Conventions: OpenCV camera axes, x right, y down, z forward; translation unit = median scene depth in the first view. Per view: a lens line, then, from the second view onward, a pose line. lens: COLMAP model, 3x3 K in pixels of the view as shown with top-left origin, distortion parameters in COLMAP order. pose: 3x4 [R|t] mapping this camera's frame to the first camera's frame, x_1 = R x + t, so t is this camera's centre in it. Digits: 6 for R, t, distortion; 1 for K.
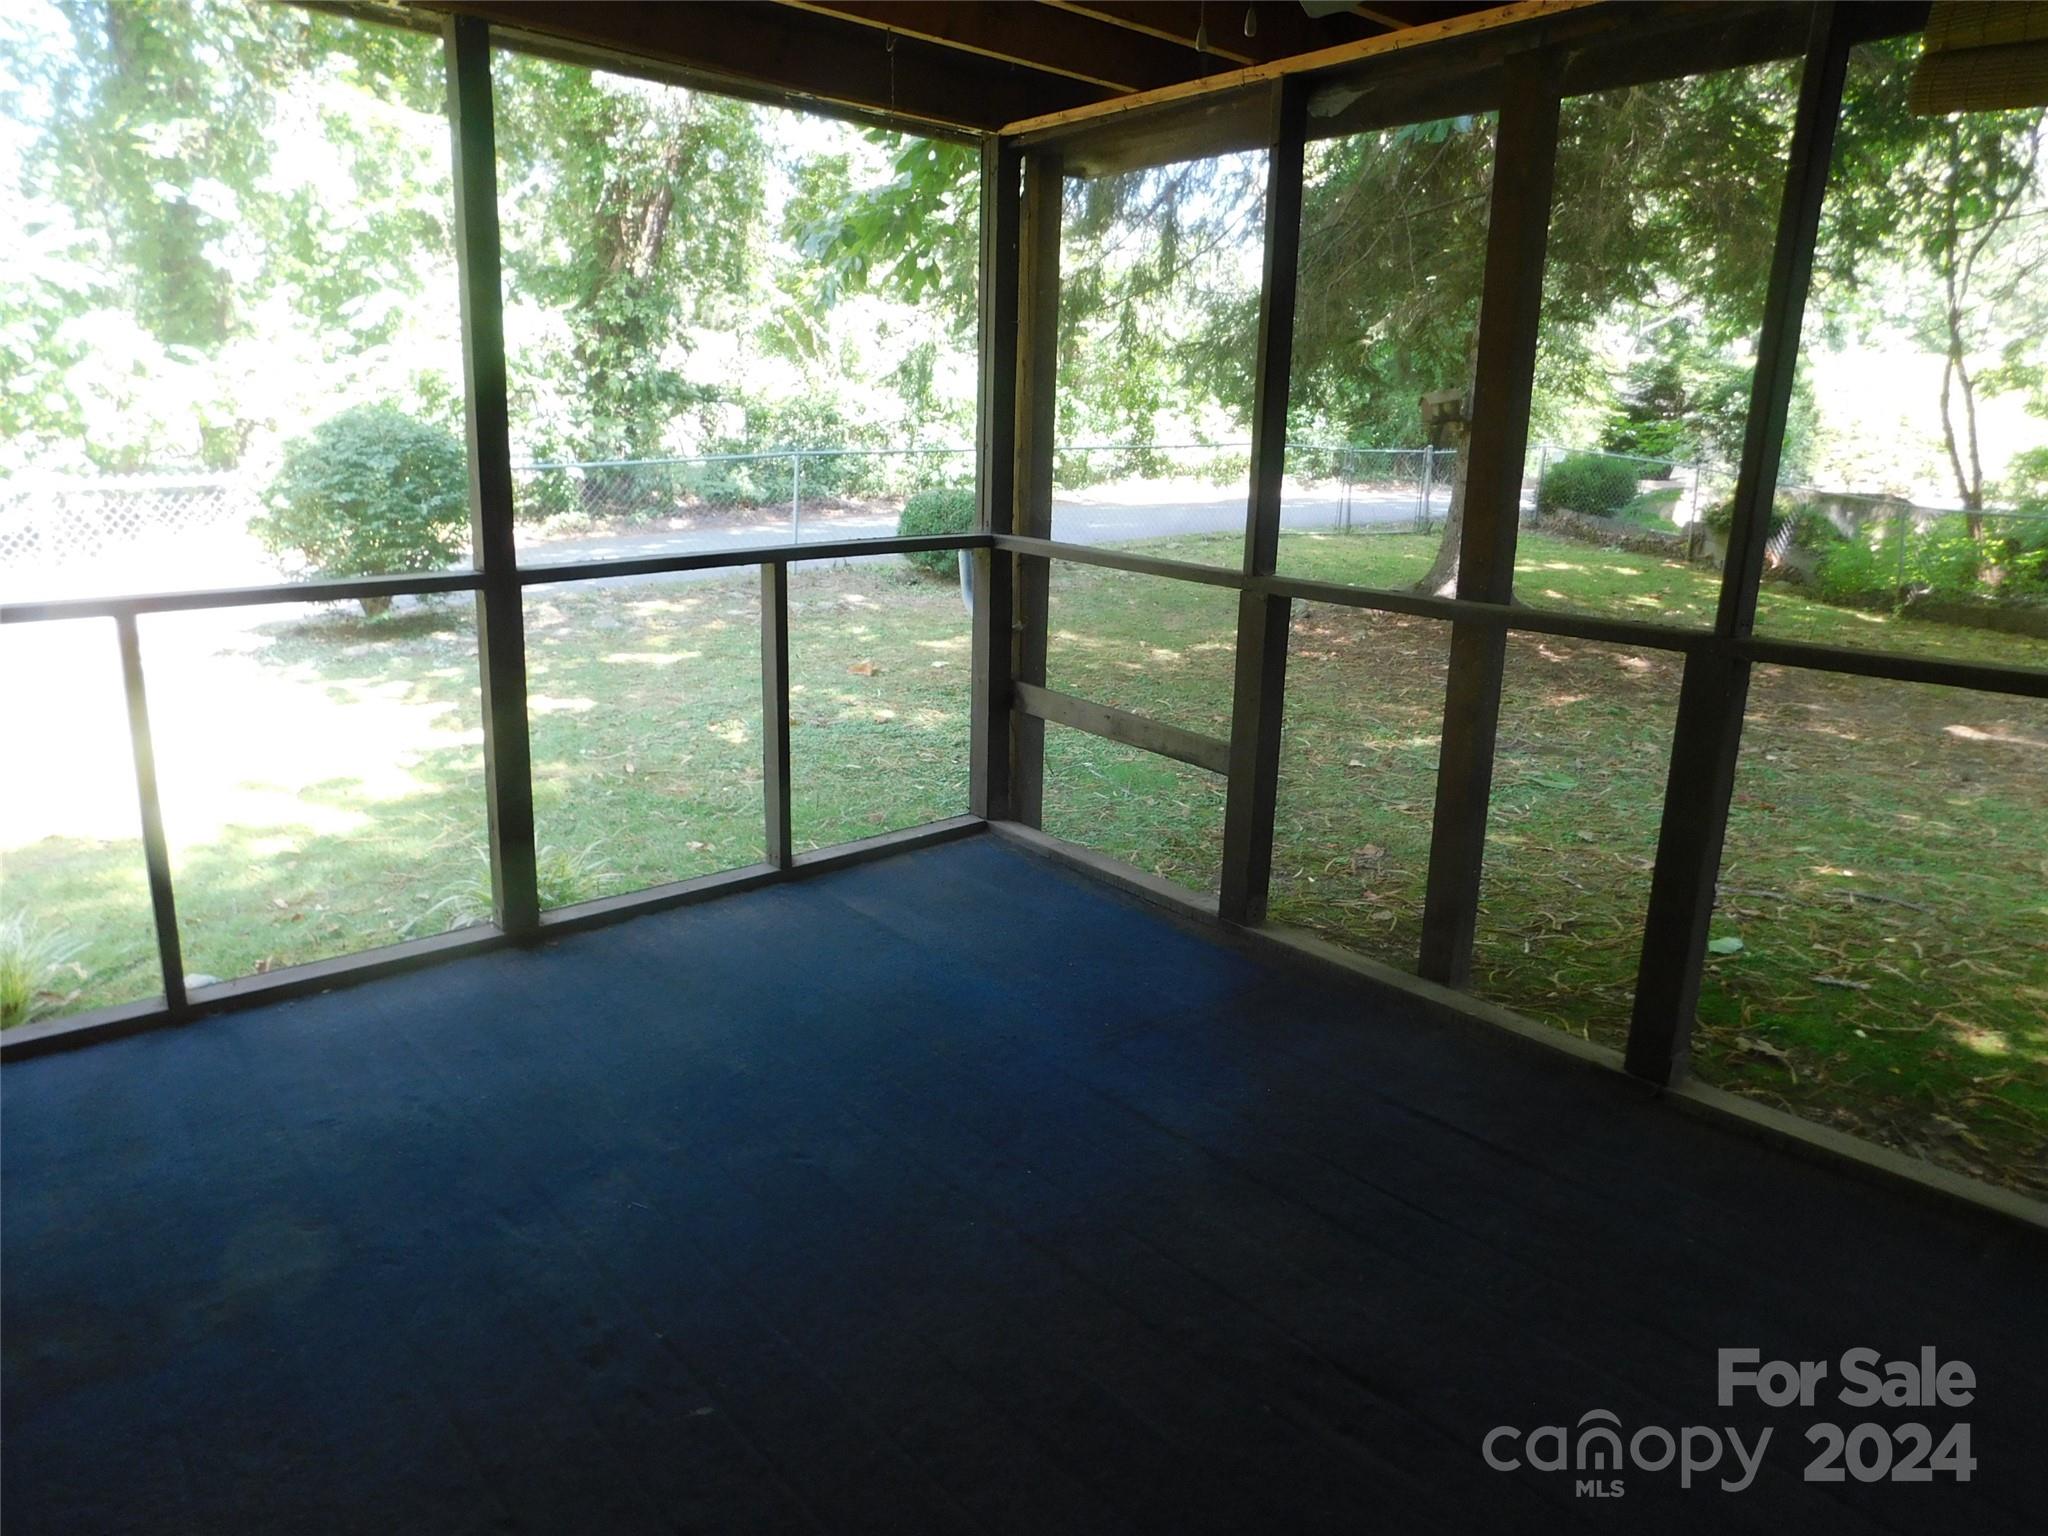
lens RADIAL K [[1350.3, 0, 1015.8], [0, 1350.3, 772.2], [0, 0, 1]] dist [-0.078491, 0.065166]
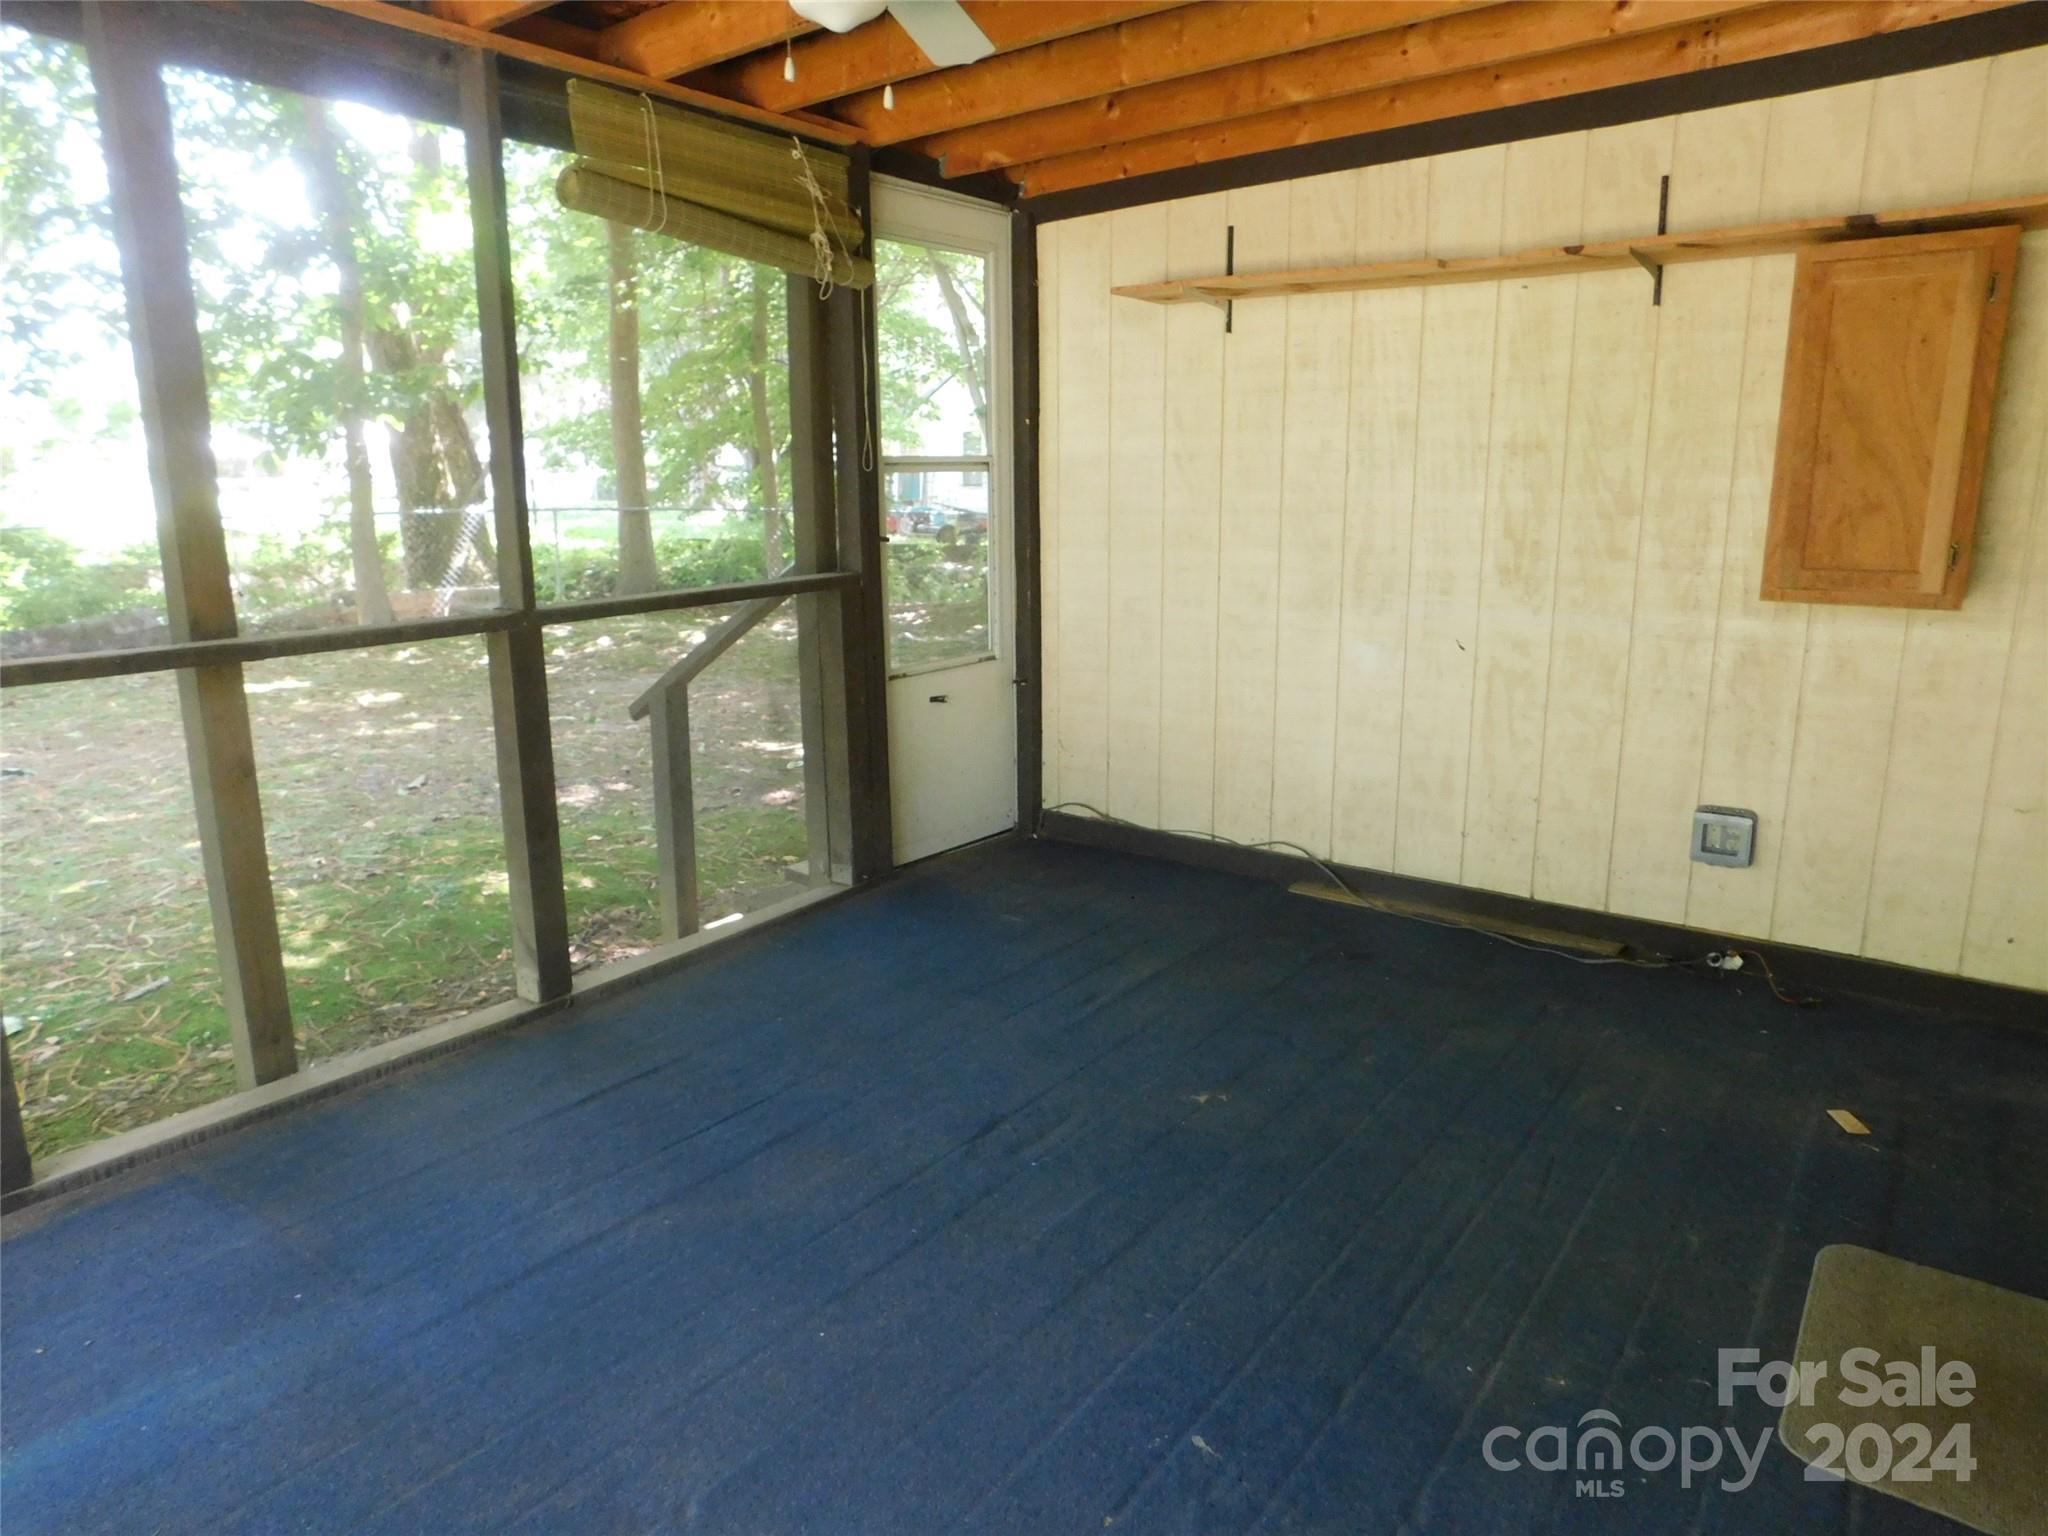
lens RADIAL K [[1350.3, 0, 1015.8], [0, 1350.3, 772.2], [0, 0, 1]] dist [-0.078491, 0.065166]
pose [[-0.248995, -0.234849, 0.939600, -0.440582], [0.237209, 0.925818, 0.294265, -0.130283], [-0.939006, 0.296152, -0.174816, 0.495241]]
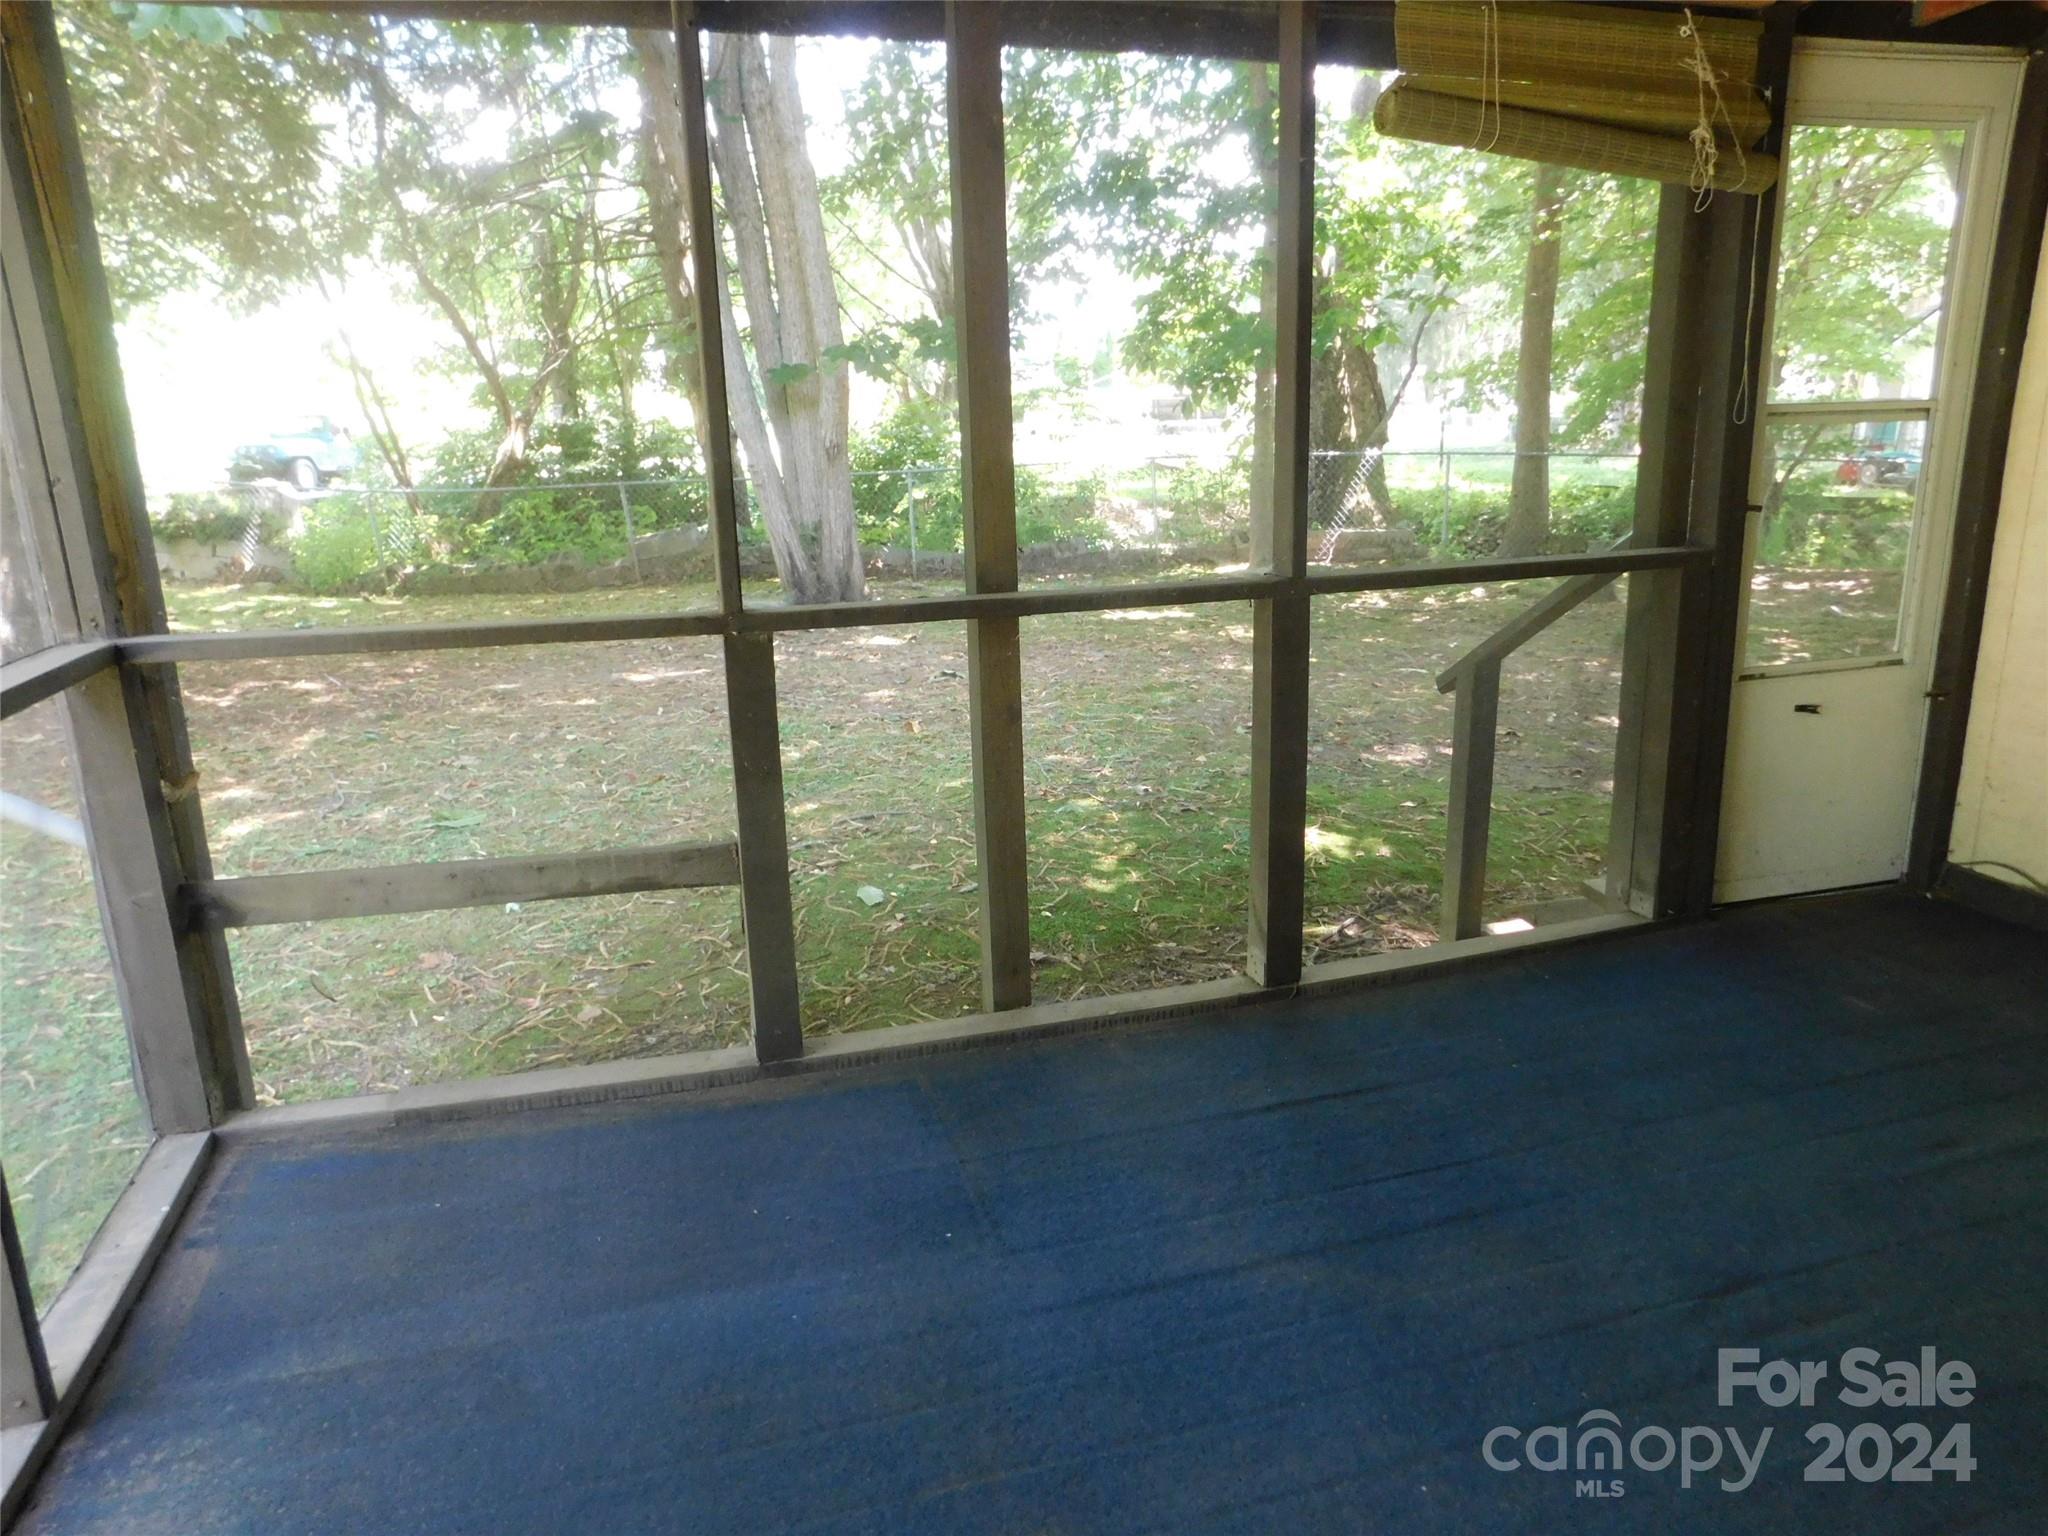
lens RADIAL K [[1350.3, 0, 1015.8], [0, 1350.3, 772.2], [0, 0, 1]] dist [-0.078491, 0.065166]
pose [[0.384824, -0.264728, 0.884211, -0.361782], [0.261253, 0.950050, 0.170738, -0.121580], [-0.885244, 0.165299, 0.434763, 0.439152]]
